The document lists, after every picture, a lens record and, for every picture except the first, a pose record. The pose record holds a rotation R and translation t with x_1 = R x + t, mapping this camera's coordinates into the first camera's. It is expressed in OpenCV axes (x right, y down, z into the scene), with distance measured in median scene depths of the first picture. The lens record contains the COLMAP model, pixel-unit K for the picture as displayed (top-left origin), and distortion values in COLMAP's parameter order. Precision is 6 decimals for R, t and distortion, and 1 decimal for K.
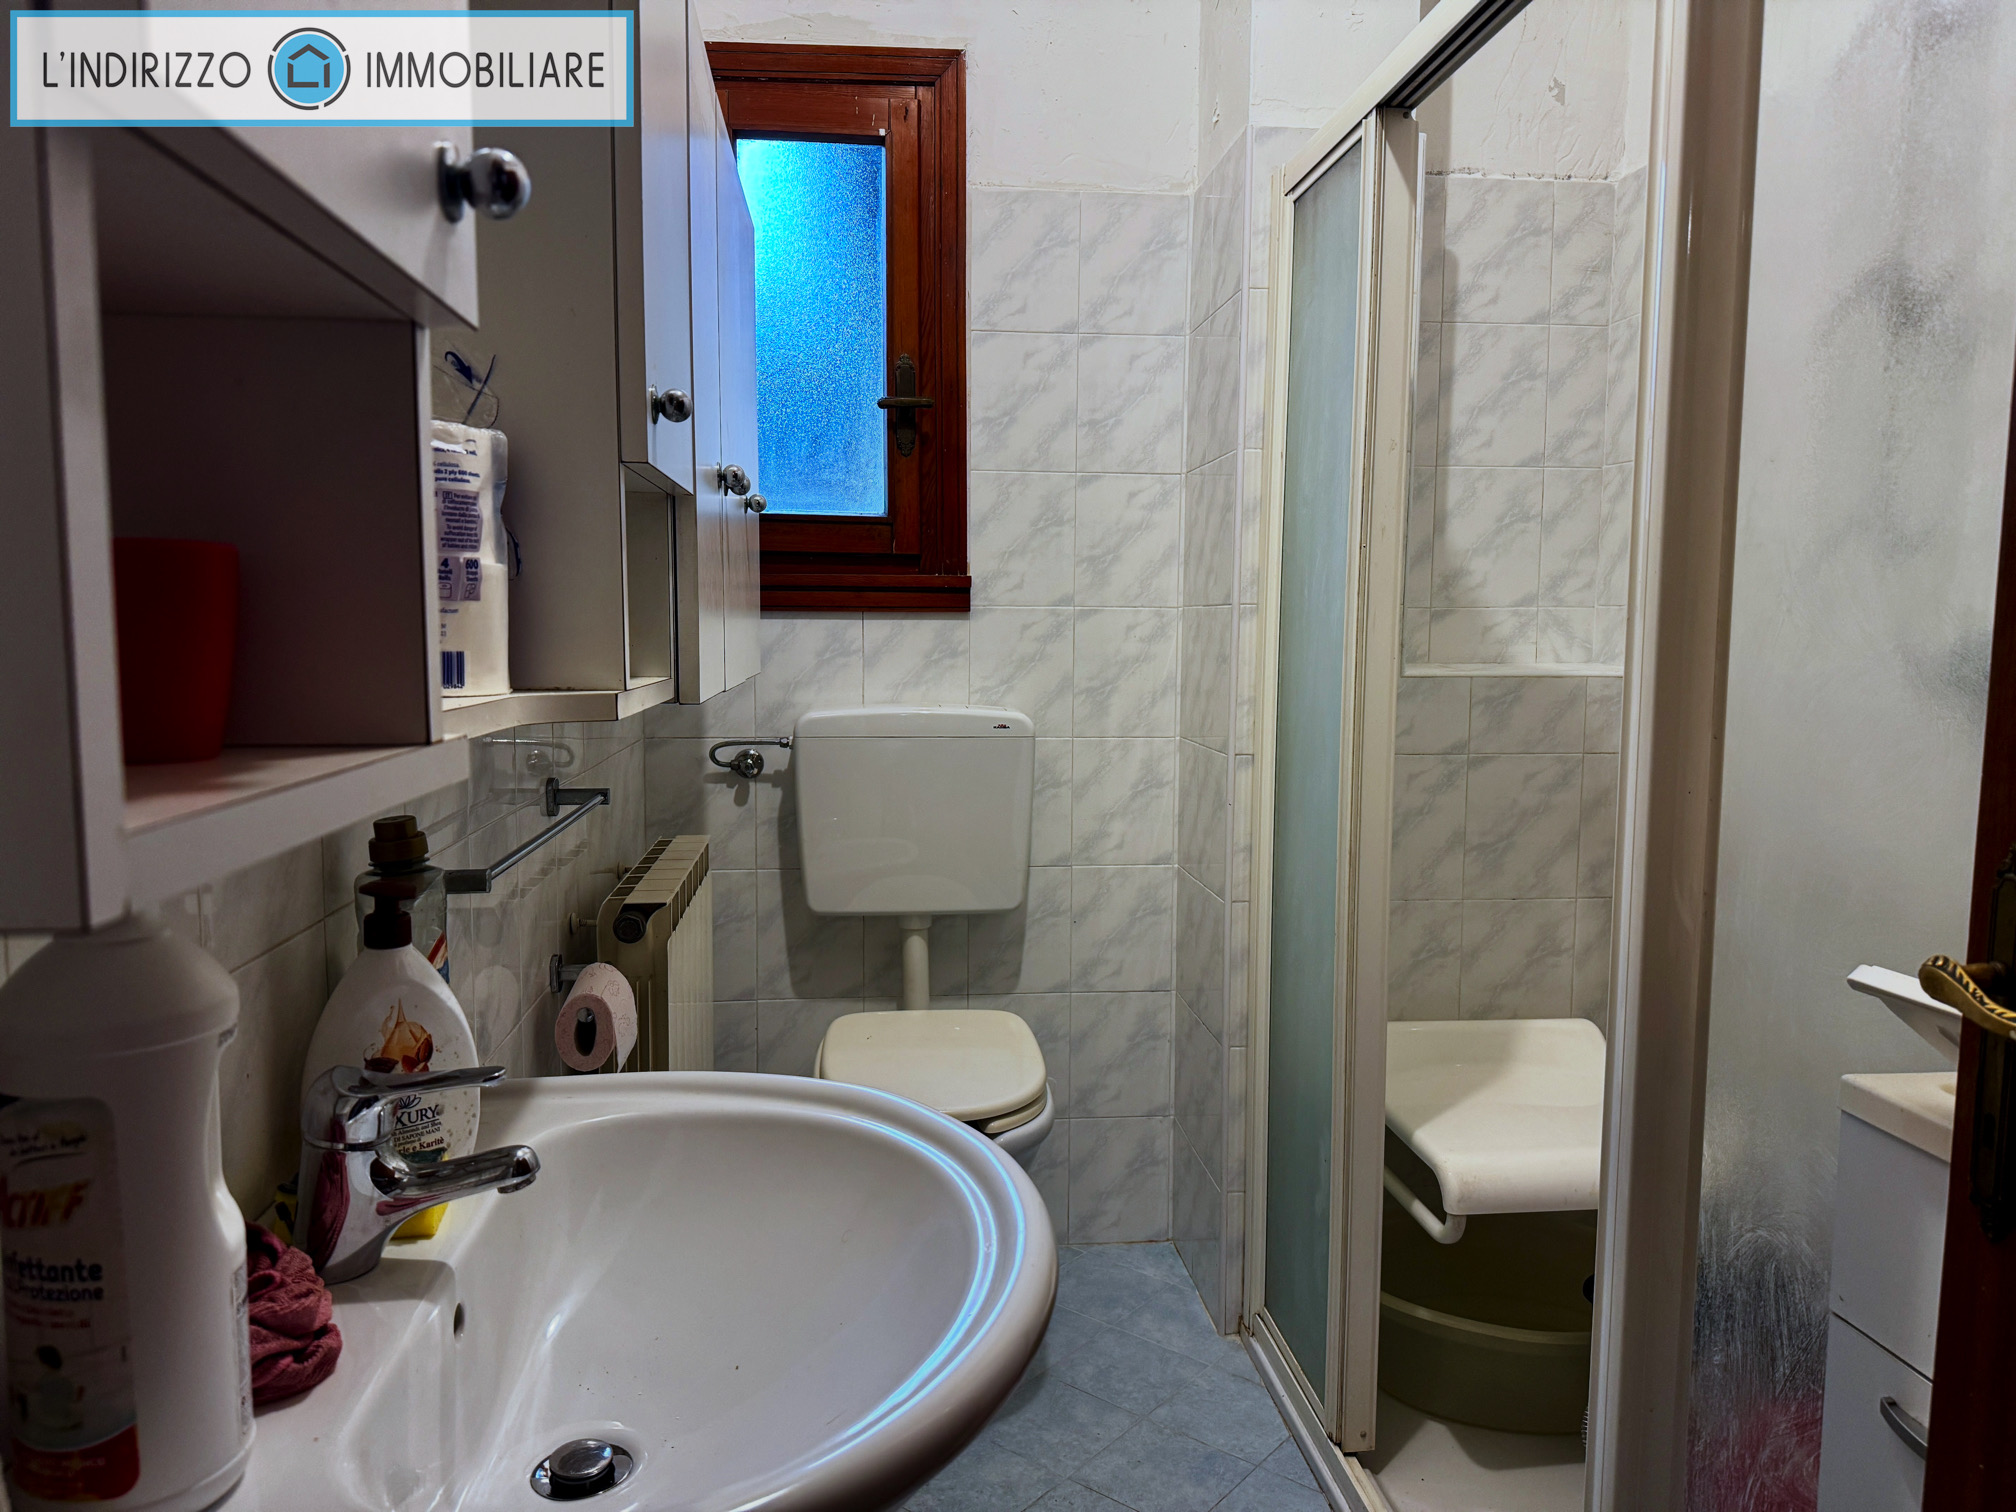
lens RADIAL K [[1428.6, 0, 1003.0], [0, 1428.6, 766.7], [0, 0, 1]] dist [0.068519, -0.093497]
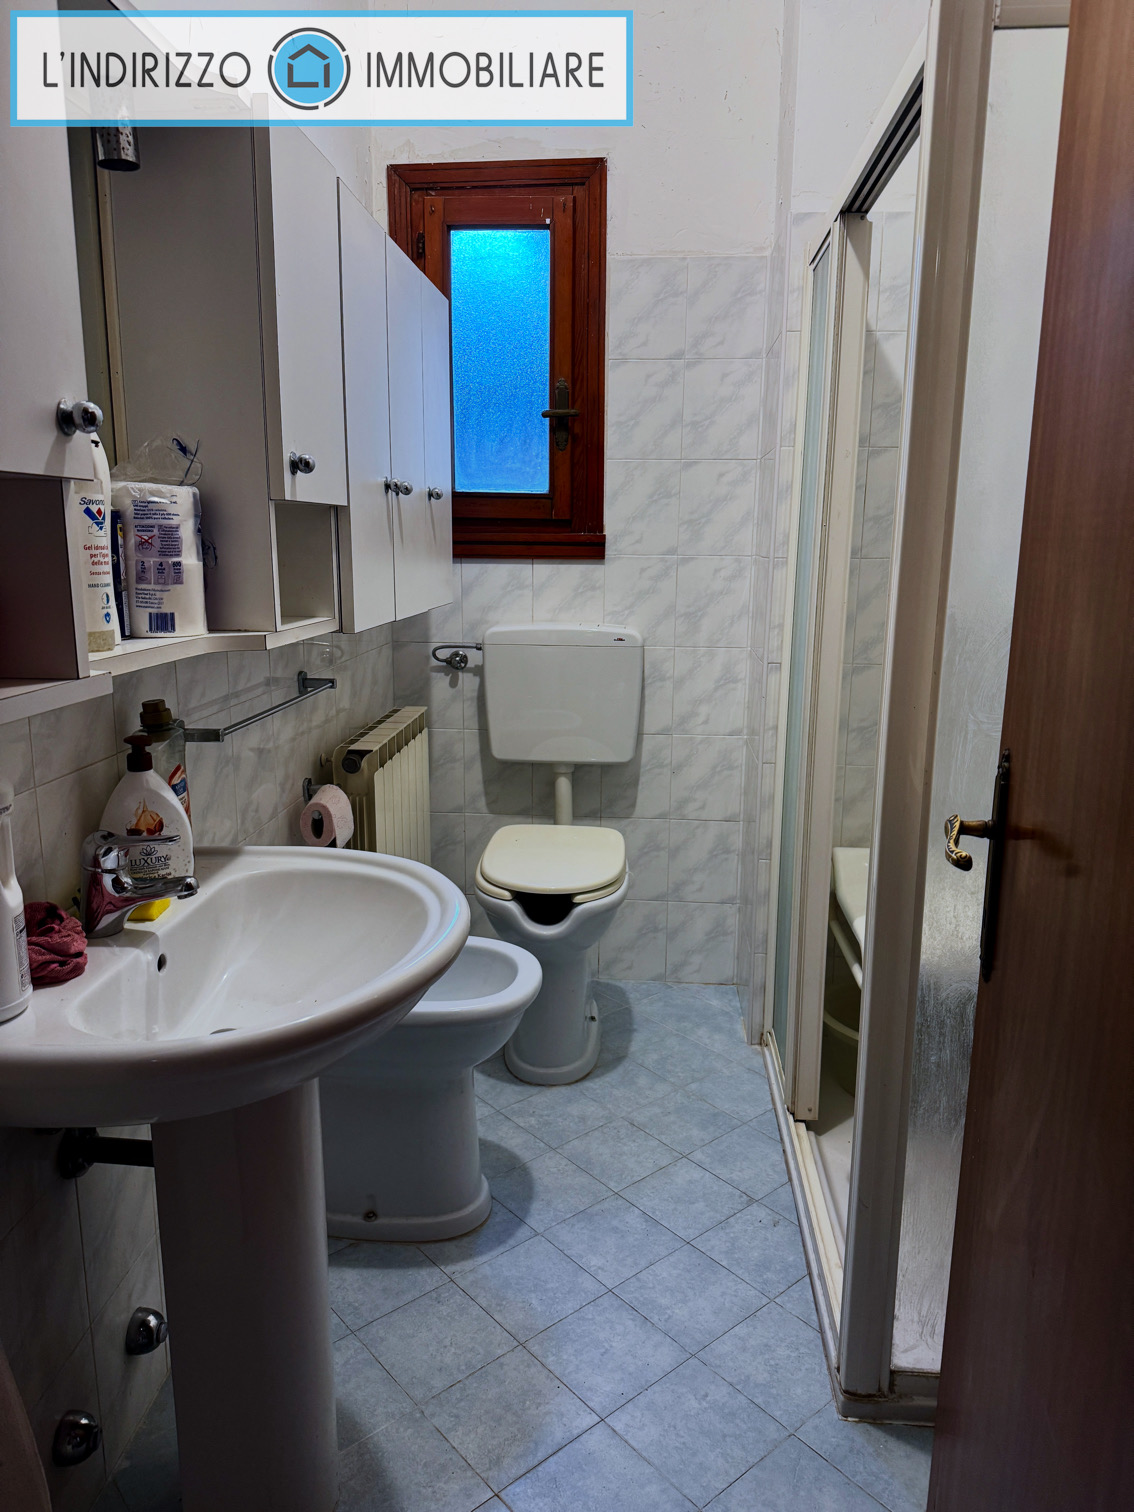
lens RADIAL K [[1071.4, 0, 566.6], [0, 1071.4, 768.5], [0, 0, 1]] dist [0.068519, -0.093497]
pose [[0.982624, 0.041863, -0.180824, 0.153827], [-0.021338, 0.993252, 0.113994, -0.020776], [0.184376, -0.108155, 0.976887, -0.111937]]
